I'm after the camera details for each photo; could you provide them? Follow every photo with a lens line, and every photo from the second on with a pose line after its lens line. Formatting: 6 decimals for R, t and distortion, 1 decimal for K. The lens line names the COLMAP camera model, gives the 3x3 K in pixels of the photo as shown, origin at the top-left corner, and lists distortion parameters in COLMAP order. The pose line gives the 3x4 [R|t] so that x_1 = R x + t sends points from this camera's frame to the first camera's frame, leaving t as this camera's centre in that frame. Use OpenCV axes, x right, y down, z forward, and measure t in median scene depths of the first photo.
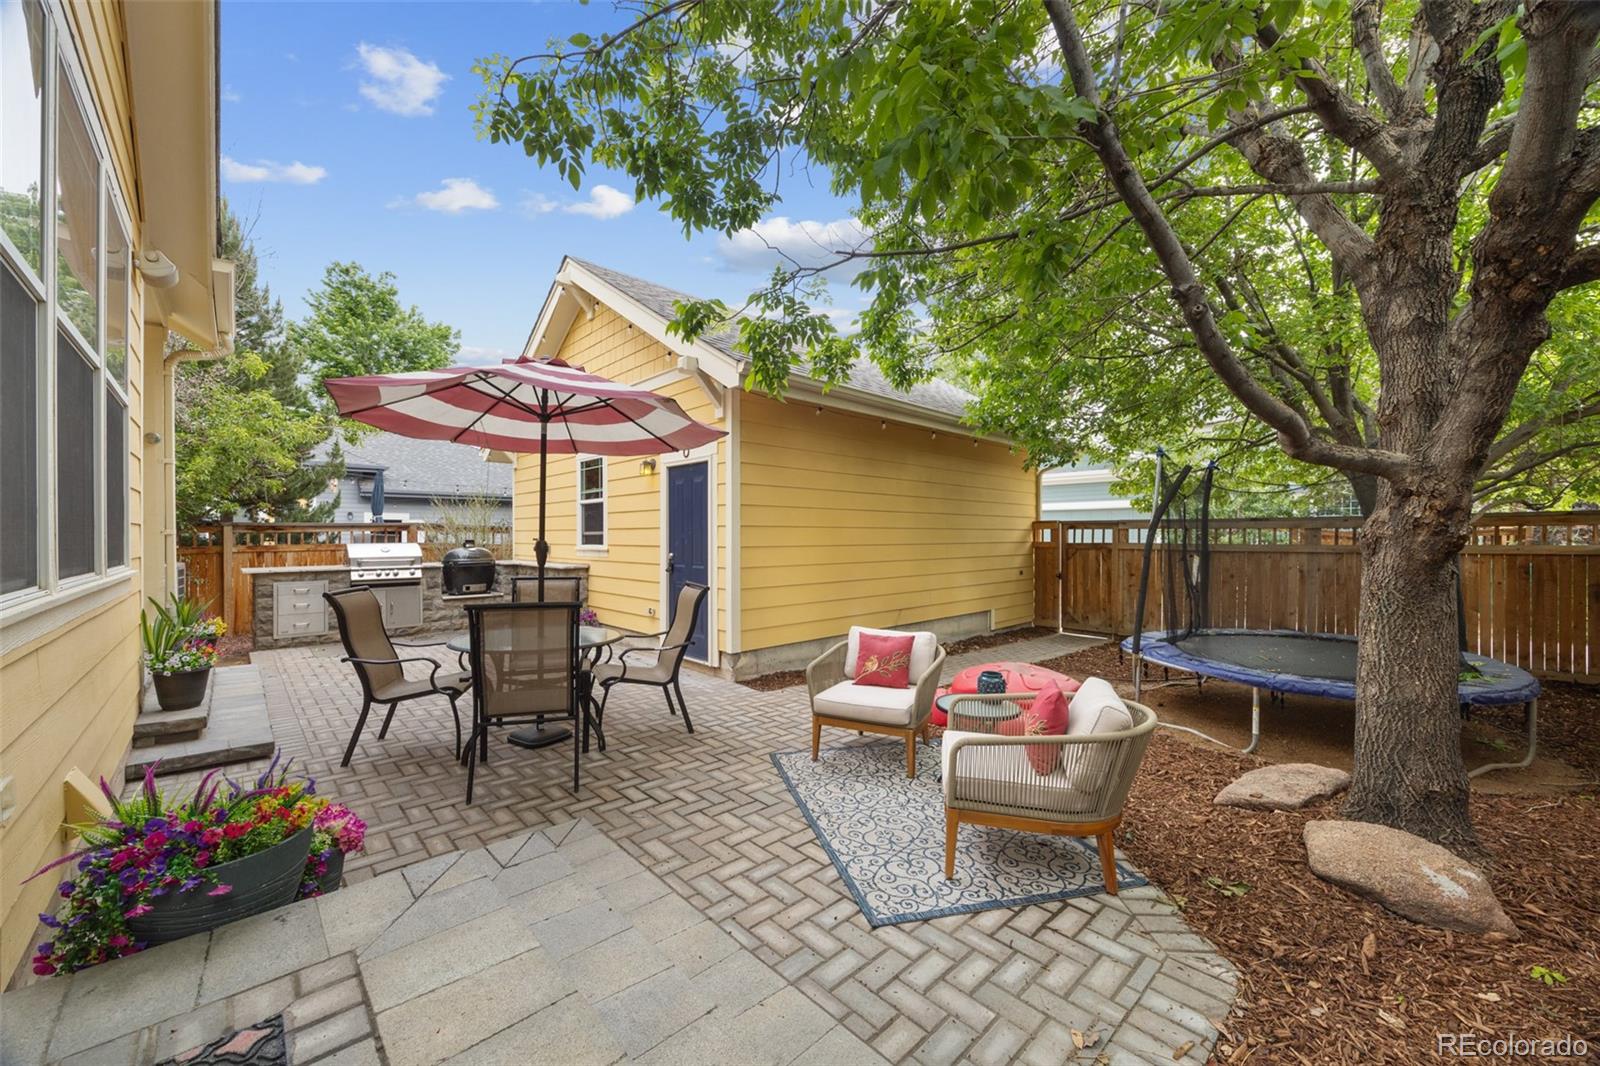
lens RADIAL K [[604.8, 0, 800.3], [0, 604.8, 536.0], [0, 0, 1]] dist [-0.001840, 0.000266]
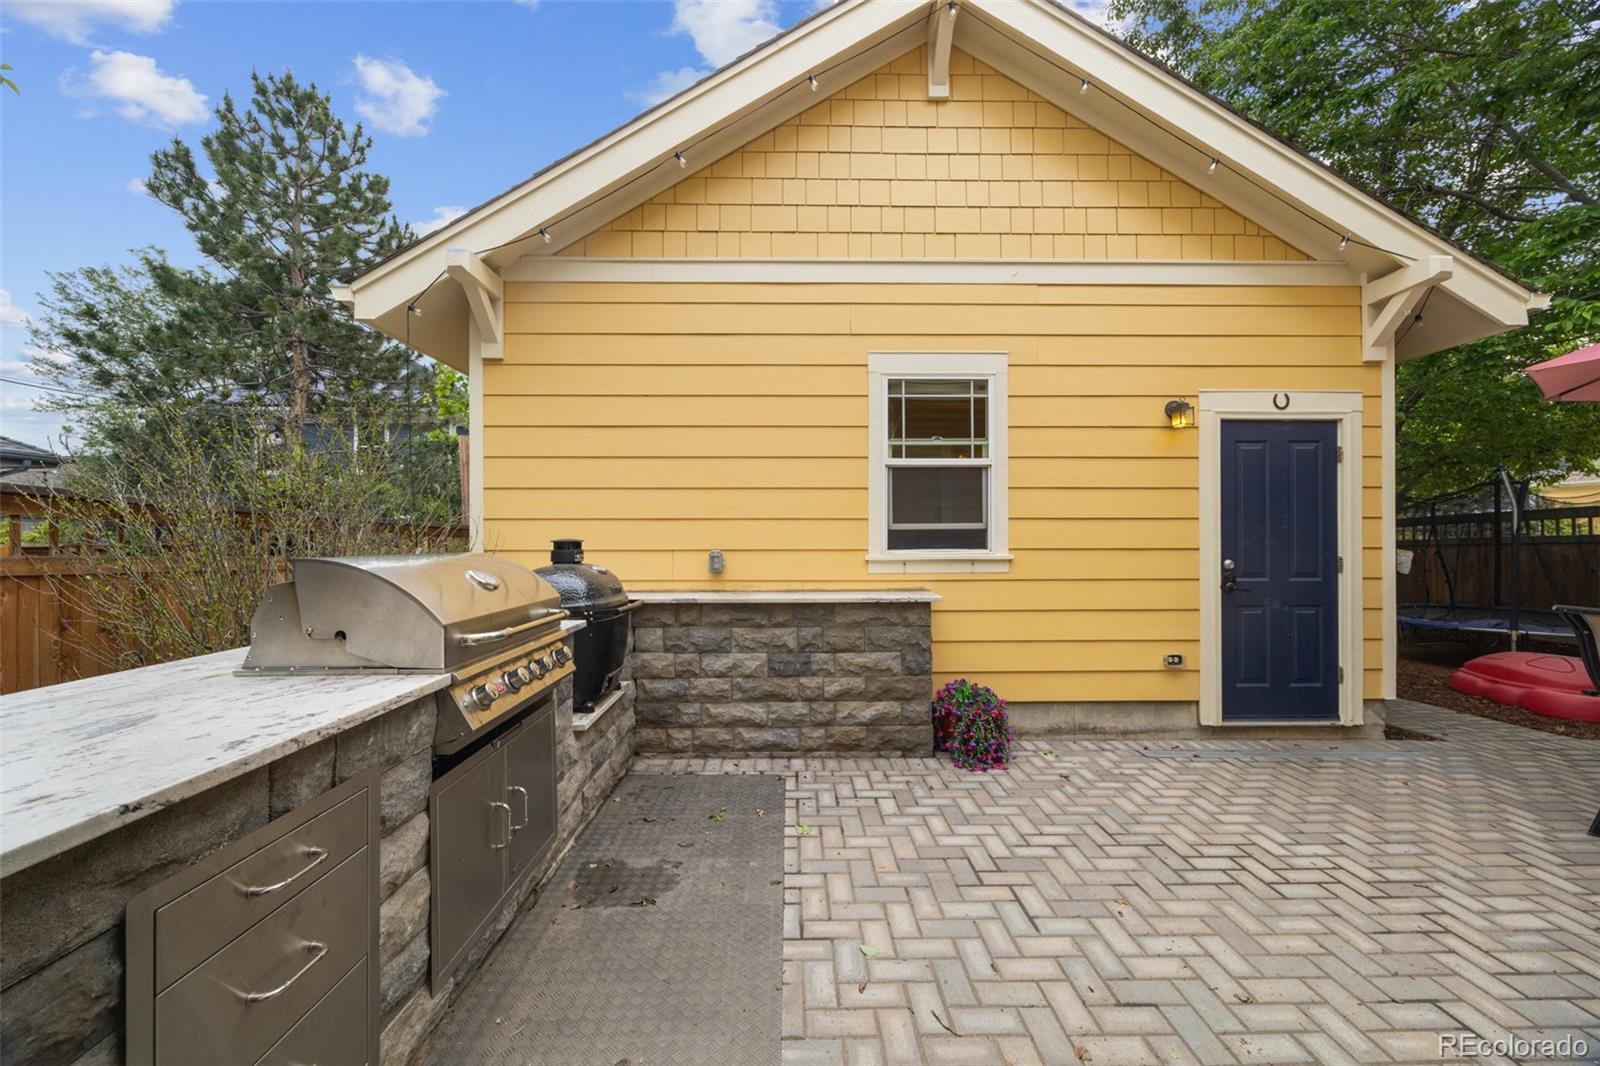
lens RADIAL K [[604.8, 0, 800.3], [0, 604.8, 536.0], [0, 0, 1]] dist [-0.001840, 0.000266]
pose [[0.673869, 0.003786, 0.738842, -0.756610], [0.001019, 0.999981, -0.006053, 0.005779], [-0.738851, 0.004832, 0.673852, 0.715574]]
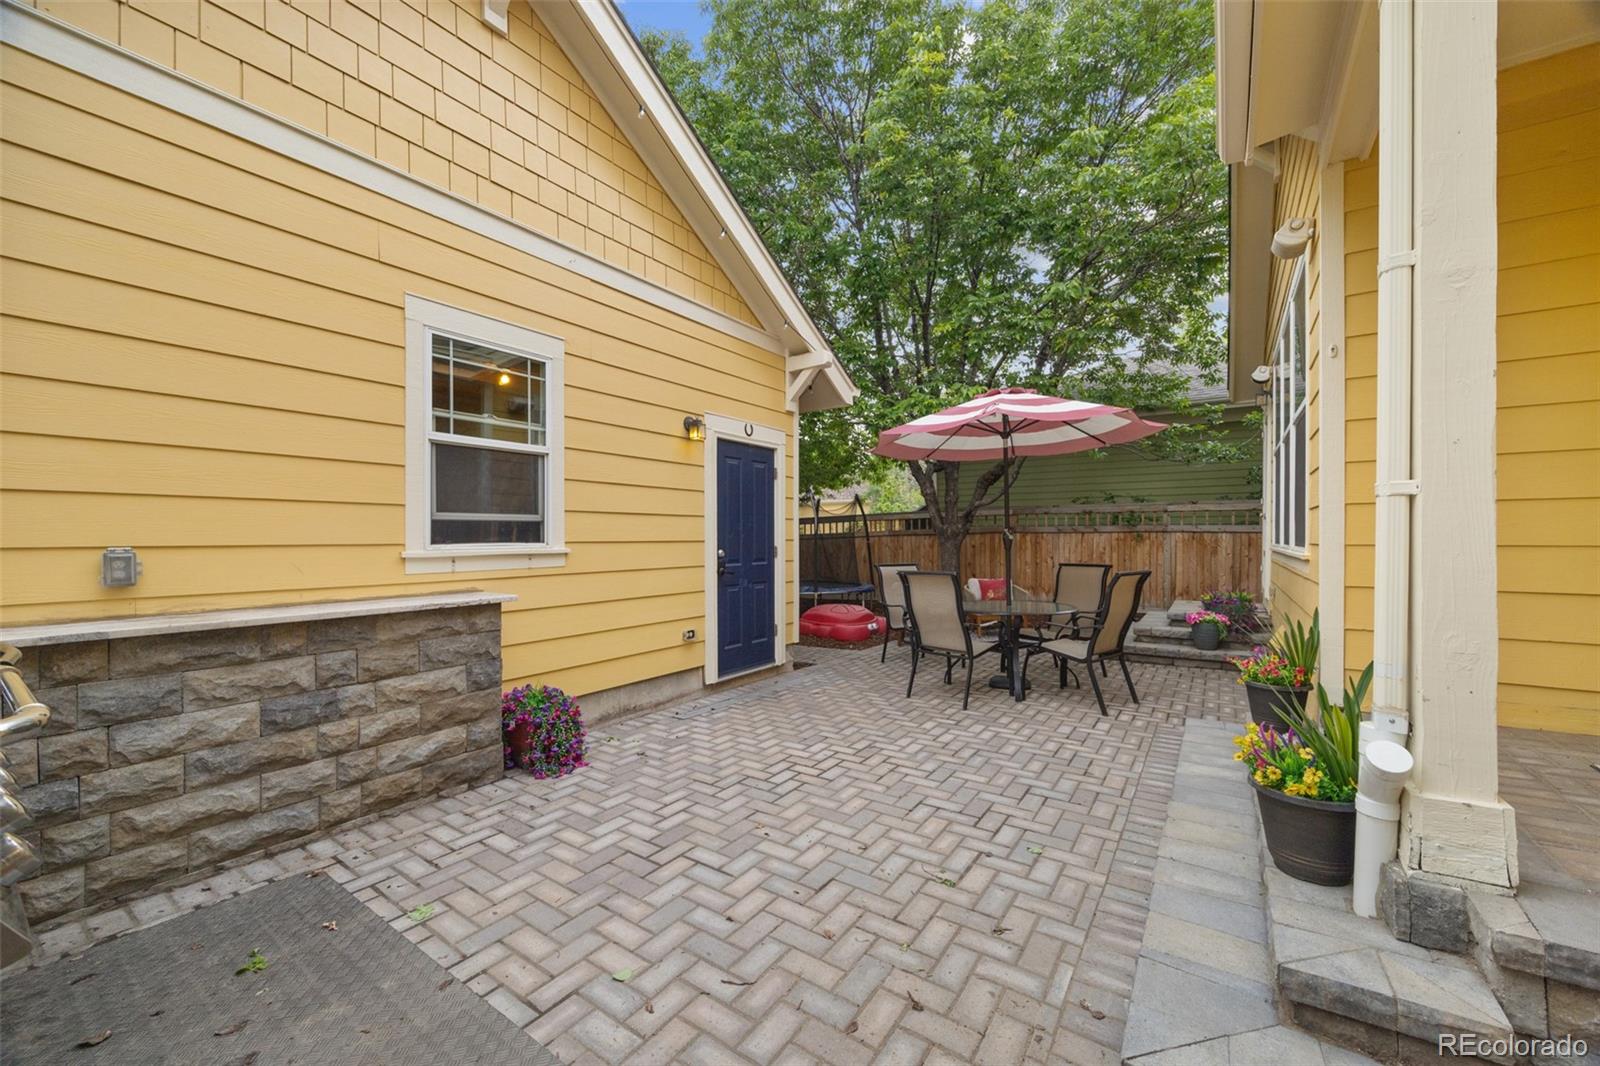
lens RADIAL K [[610.9, 0, 803.6], [0, 610.9, 538.4], [0, 0, 1]] dist [-0.001058, 0.000030]
pose [[-0.209118, 0.000184, 0.977890, -0.788914], [0.003321, 0.999994, 0.000522, 0.010743], [-0.977885, 0.003357, -0.209117, 0.835431]]
